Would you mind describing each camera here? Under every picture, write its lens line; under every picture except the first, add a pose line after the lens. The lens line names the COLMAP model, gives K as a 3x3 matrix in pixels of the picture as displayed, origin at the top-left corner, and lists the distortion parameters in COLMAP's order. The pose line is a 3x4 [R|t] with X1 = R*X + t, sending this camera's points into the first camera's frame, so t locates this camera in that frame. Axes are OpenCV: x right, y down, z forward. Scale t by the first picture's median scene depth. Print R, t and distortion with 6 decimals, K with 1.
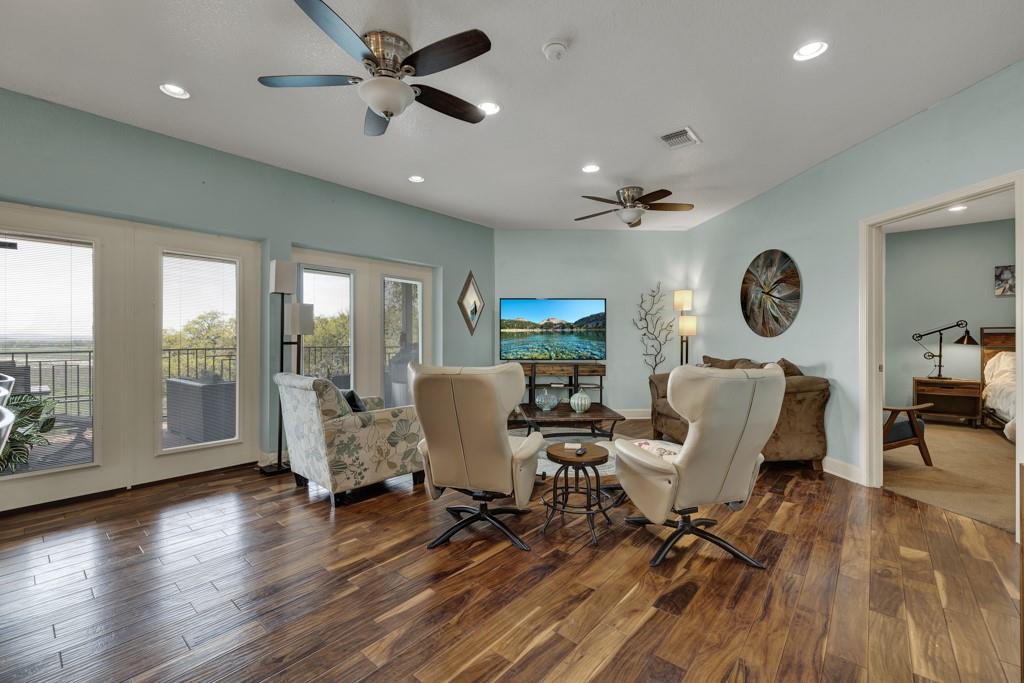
lens RADIAL K [[436.1, 0, 507.0], [0, 436.1, 339.9], [0, 0, 1]] dist [0.000050, 0.001253]
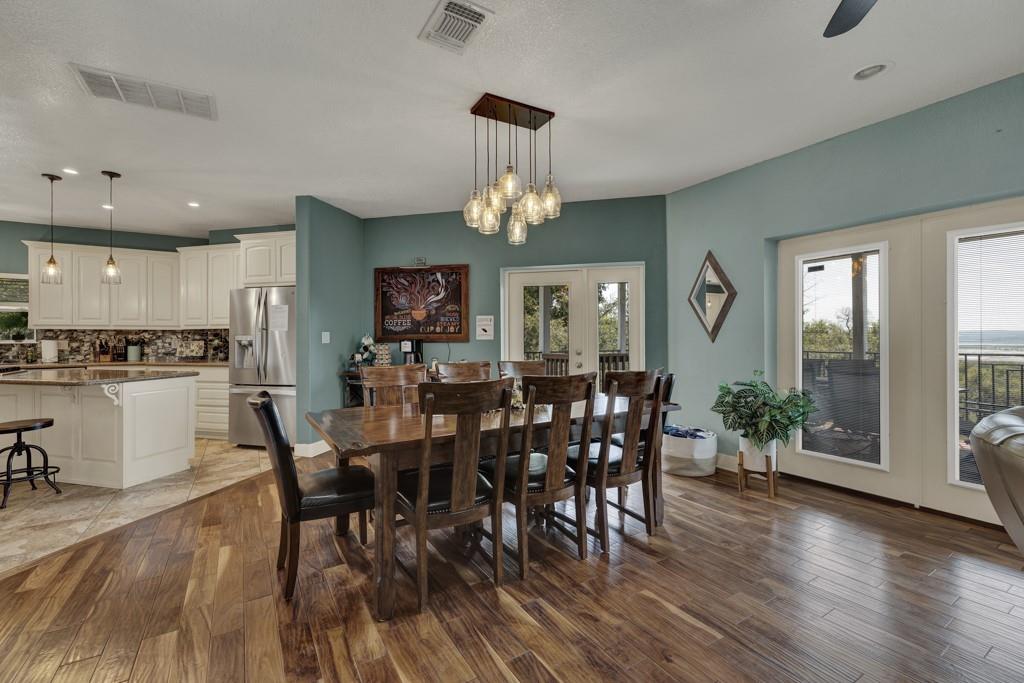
lens RADIAL K [[436.1, 0, 499.8], [0, 436.1, 335.8], [0, 0, 1]] dist [0.000050, 0.001253]
pose [[-0.314777, -0.006905, -0.949140, 0.170298], [0.004469, 0.999952, -0.008757, -0.009818], [0.949155, -0.006998, -0.314731, 0.271671]]
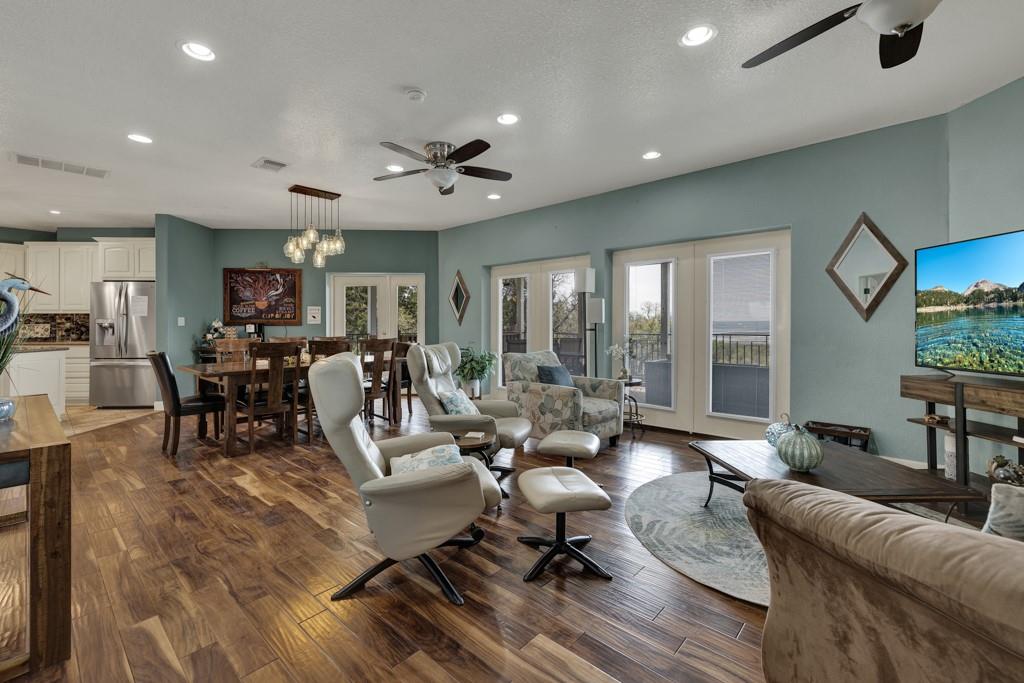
lens RADIAL K [[436.1, 0, 500.6], [0, 436.1, 325.3], [0, 0, 1]] dist [0.000050, 0.001253]
pose [[-0.031332, -0.001088, -0.999508, 0.557723], [0.001394, 0.999998, -0.001132, -0.003123], [0.999508, -0.001429, -0.031330, 0.532189]]
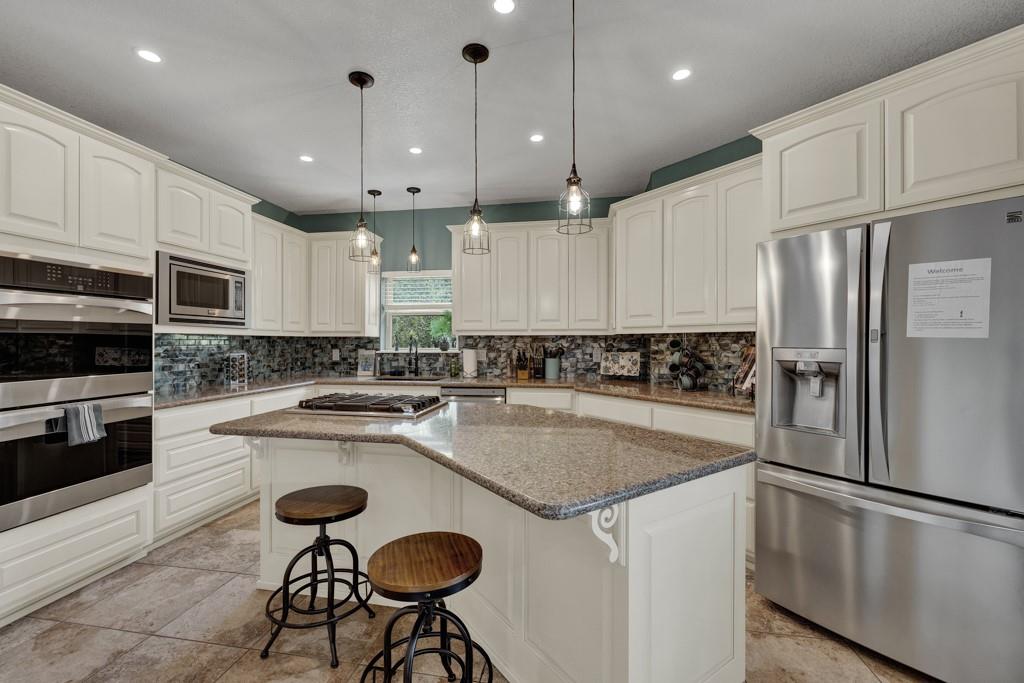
lens RADIAL K [[436.1, 0, 503.4], [0, 436.1, 341.6], [0, 0, 1]] dist [0.000050, 0.001253]
pose [[-0.861817, -0.002030, -0.507215, -0.096515], [-0.001046, 0.999997, -0.002225, -0.025186], [0.507218, -0.001387, -0.861817, -0.290678]]
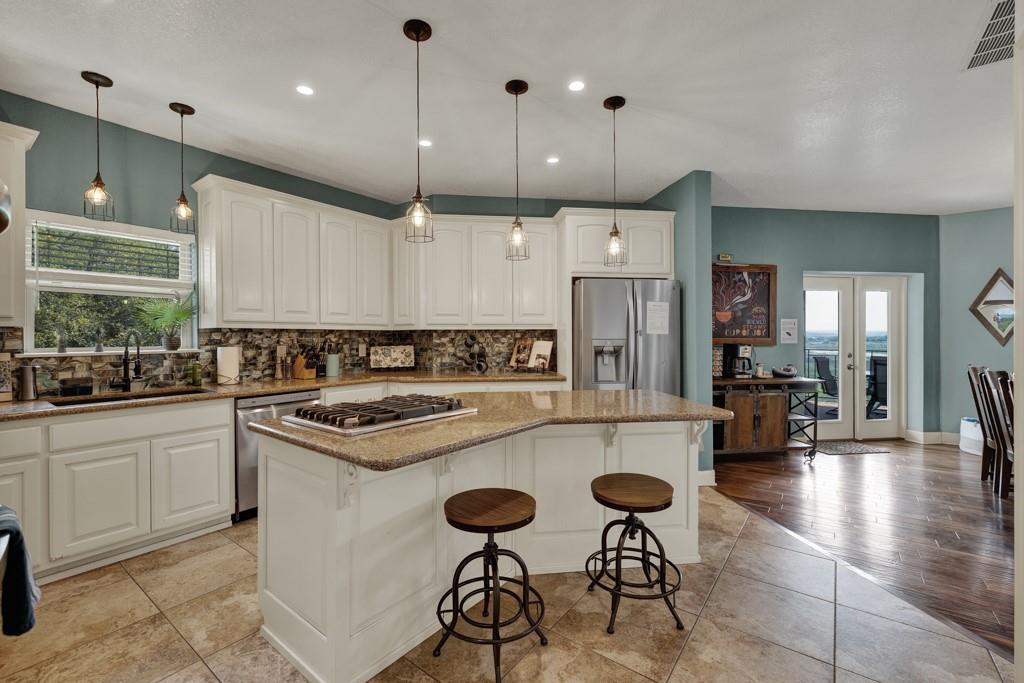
lens RADIAL K [[436.1, 0, 504.7], [0, 436.1, 338.5], [0, 0, 1]] dist [0.000050, 0.001253]
pose [[0.063086, 0.001978, -0.998006, 0.167603], [0.003964, 0.999990, 0.002232, -0.023995], [0.998000, -0.004097, 0.063078, -0.662483]]
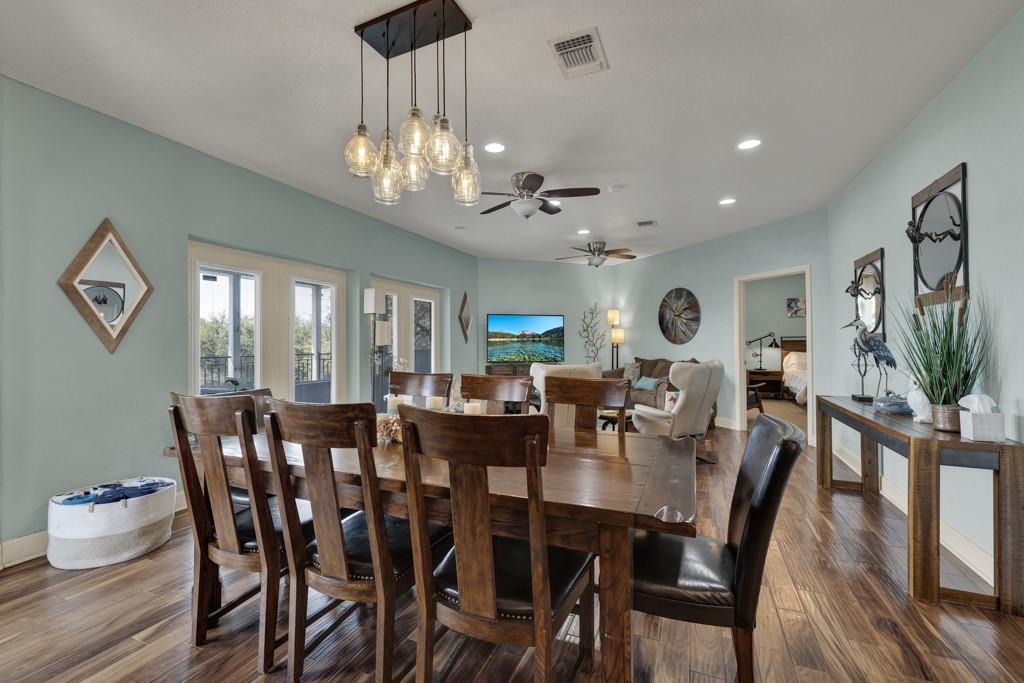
lens RADIAL K [[436.1, 0, 504.9], [0, 436.1, 339.7], [0, 0, 1]] dist [0.000050, 0.001253]
pose [[0.957397, -0.003439, 0.288756, -0.345334], [0.006036, 0.999949, -0.008103, -0.011045], [-0.288713, 0.009501, 0.957369, -0.237542]]
